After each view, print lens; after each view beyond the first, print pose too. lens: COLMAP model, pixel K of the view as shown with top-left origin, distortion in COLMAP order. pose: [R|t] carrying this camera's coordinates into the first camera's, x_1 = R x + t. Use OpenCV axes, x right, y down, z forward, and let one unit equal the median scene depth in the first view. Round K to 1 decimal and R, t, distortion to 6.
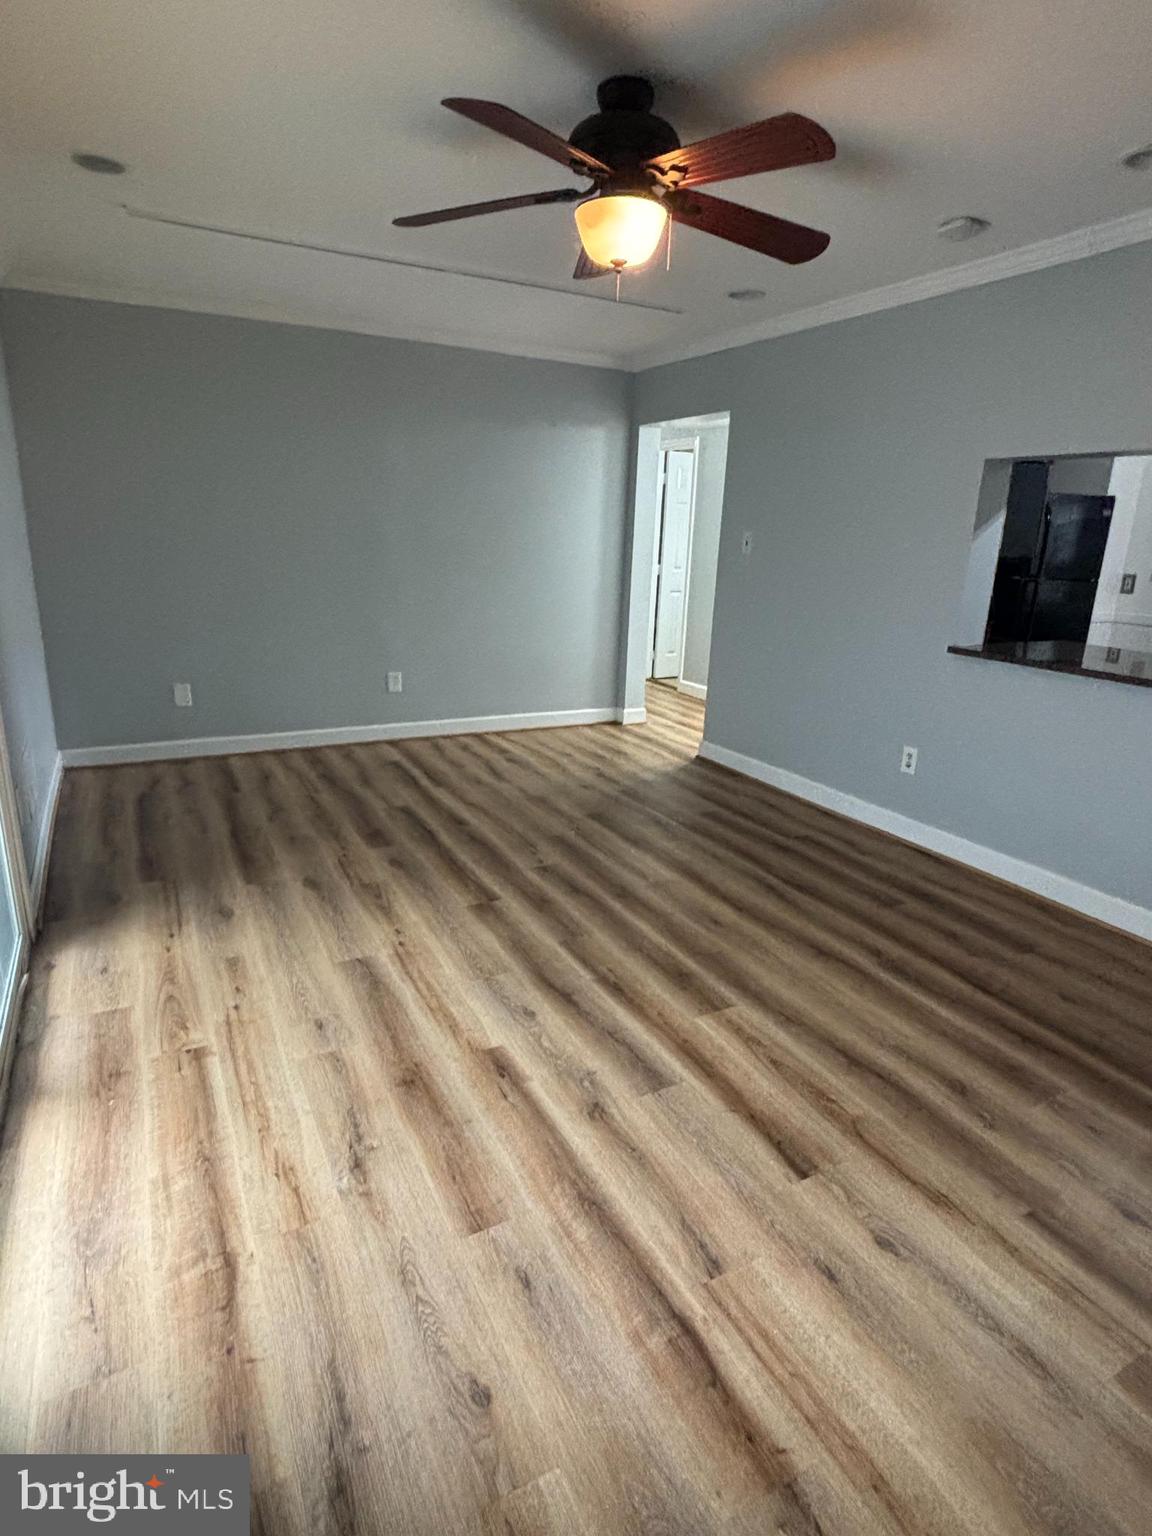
lens RADIAL K [[822.0, 0, 577.0], [0, 822.0, 768.0], [0, 0, 1]] dist [-0.002188, -0.000475]
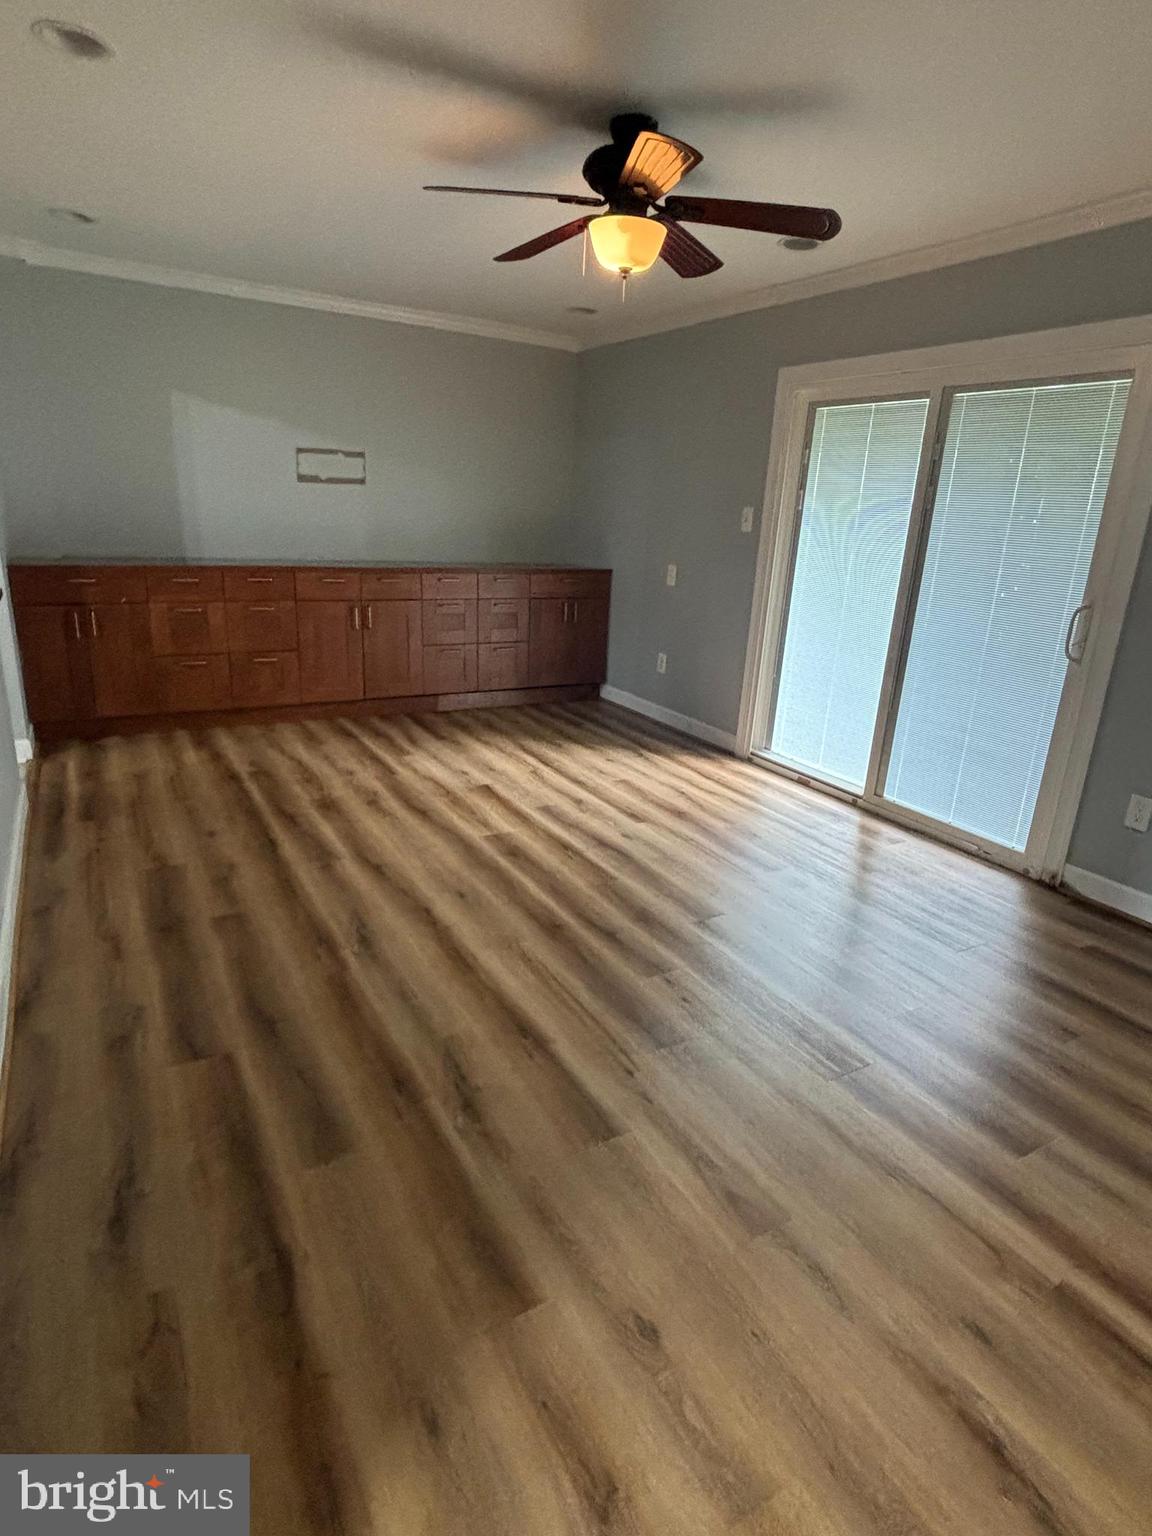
lens RADIAL K [[822.0, 0, 578.7], [0, 822.0, 768.1], [0, 0, 1]] dist [-0.002188, -0.000475]
pose [[-0.994712, -0.075902, -0.069187, 0.149394], [-0.101550, 0.827541, 0.552144, -0.659779], [0.015346, 0.556250, -0.830873, 2.344823]]
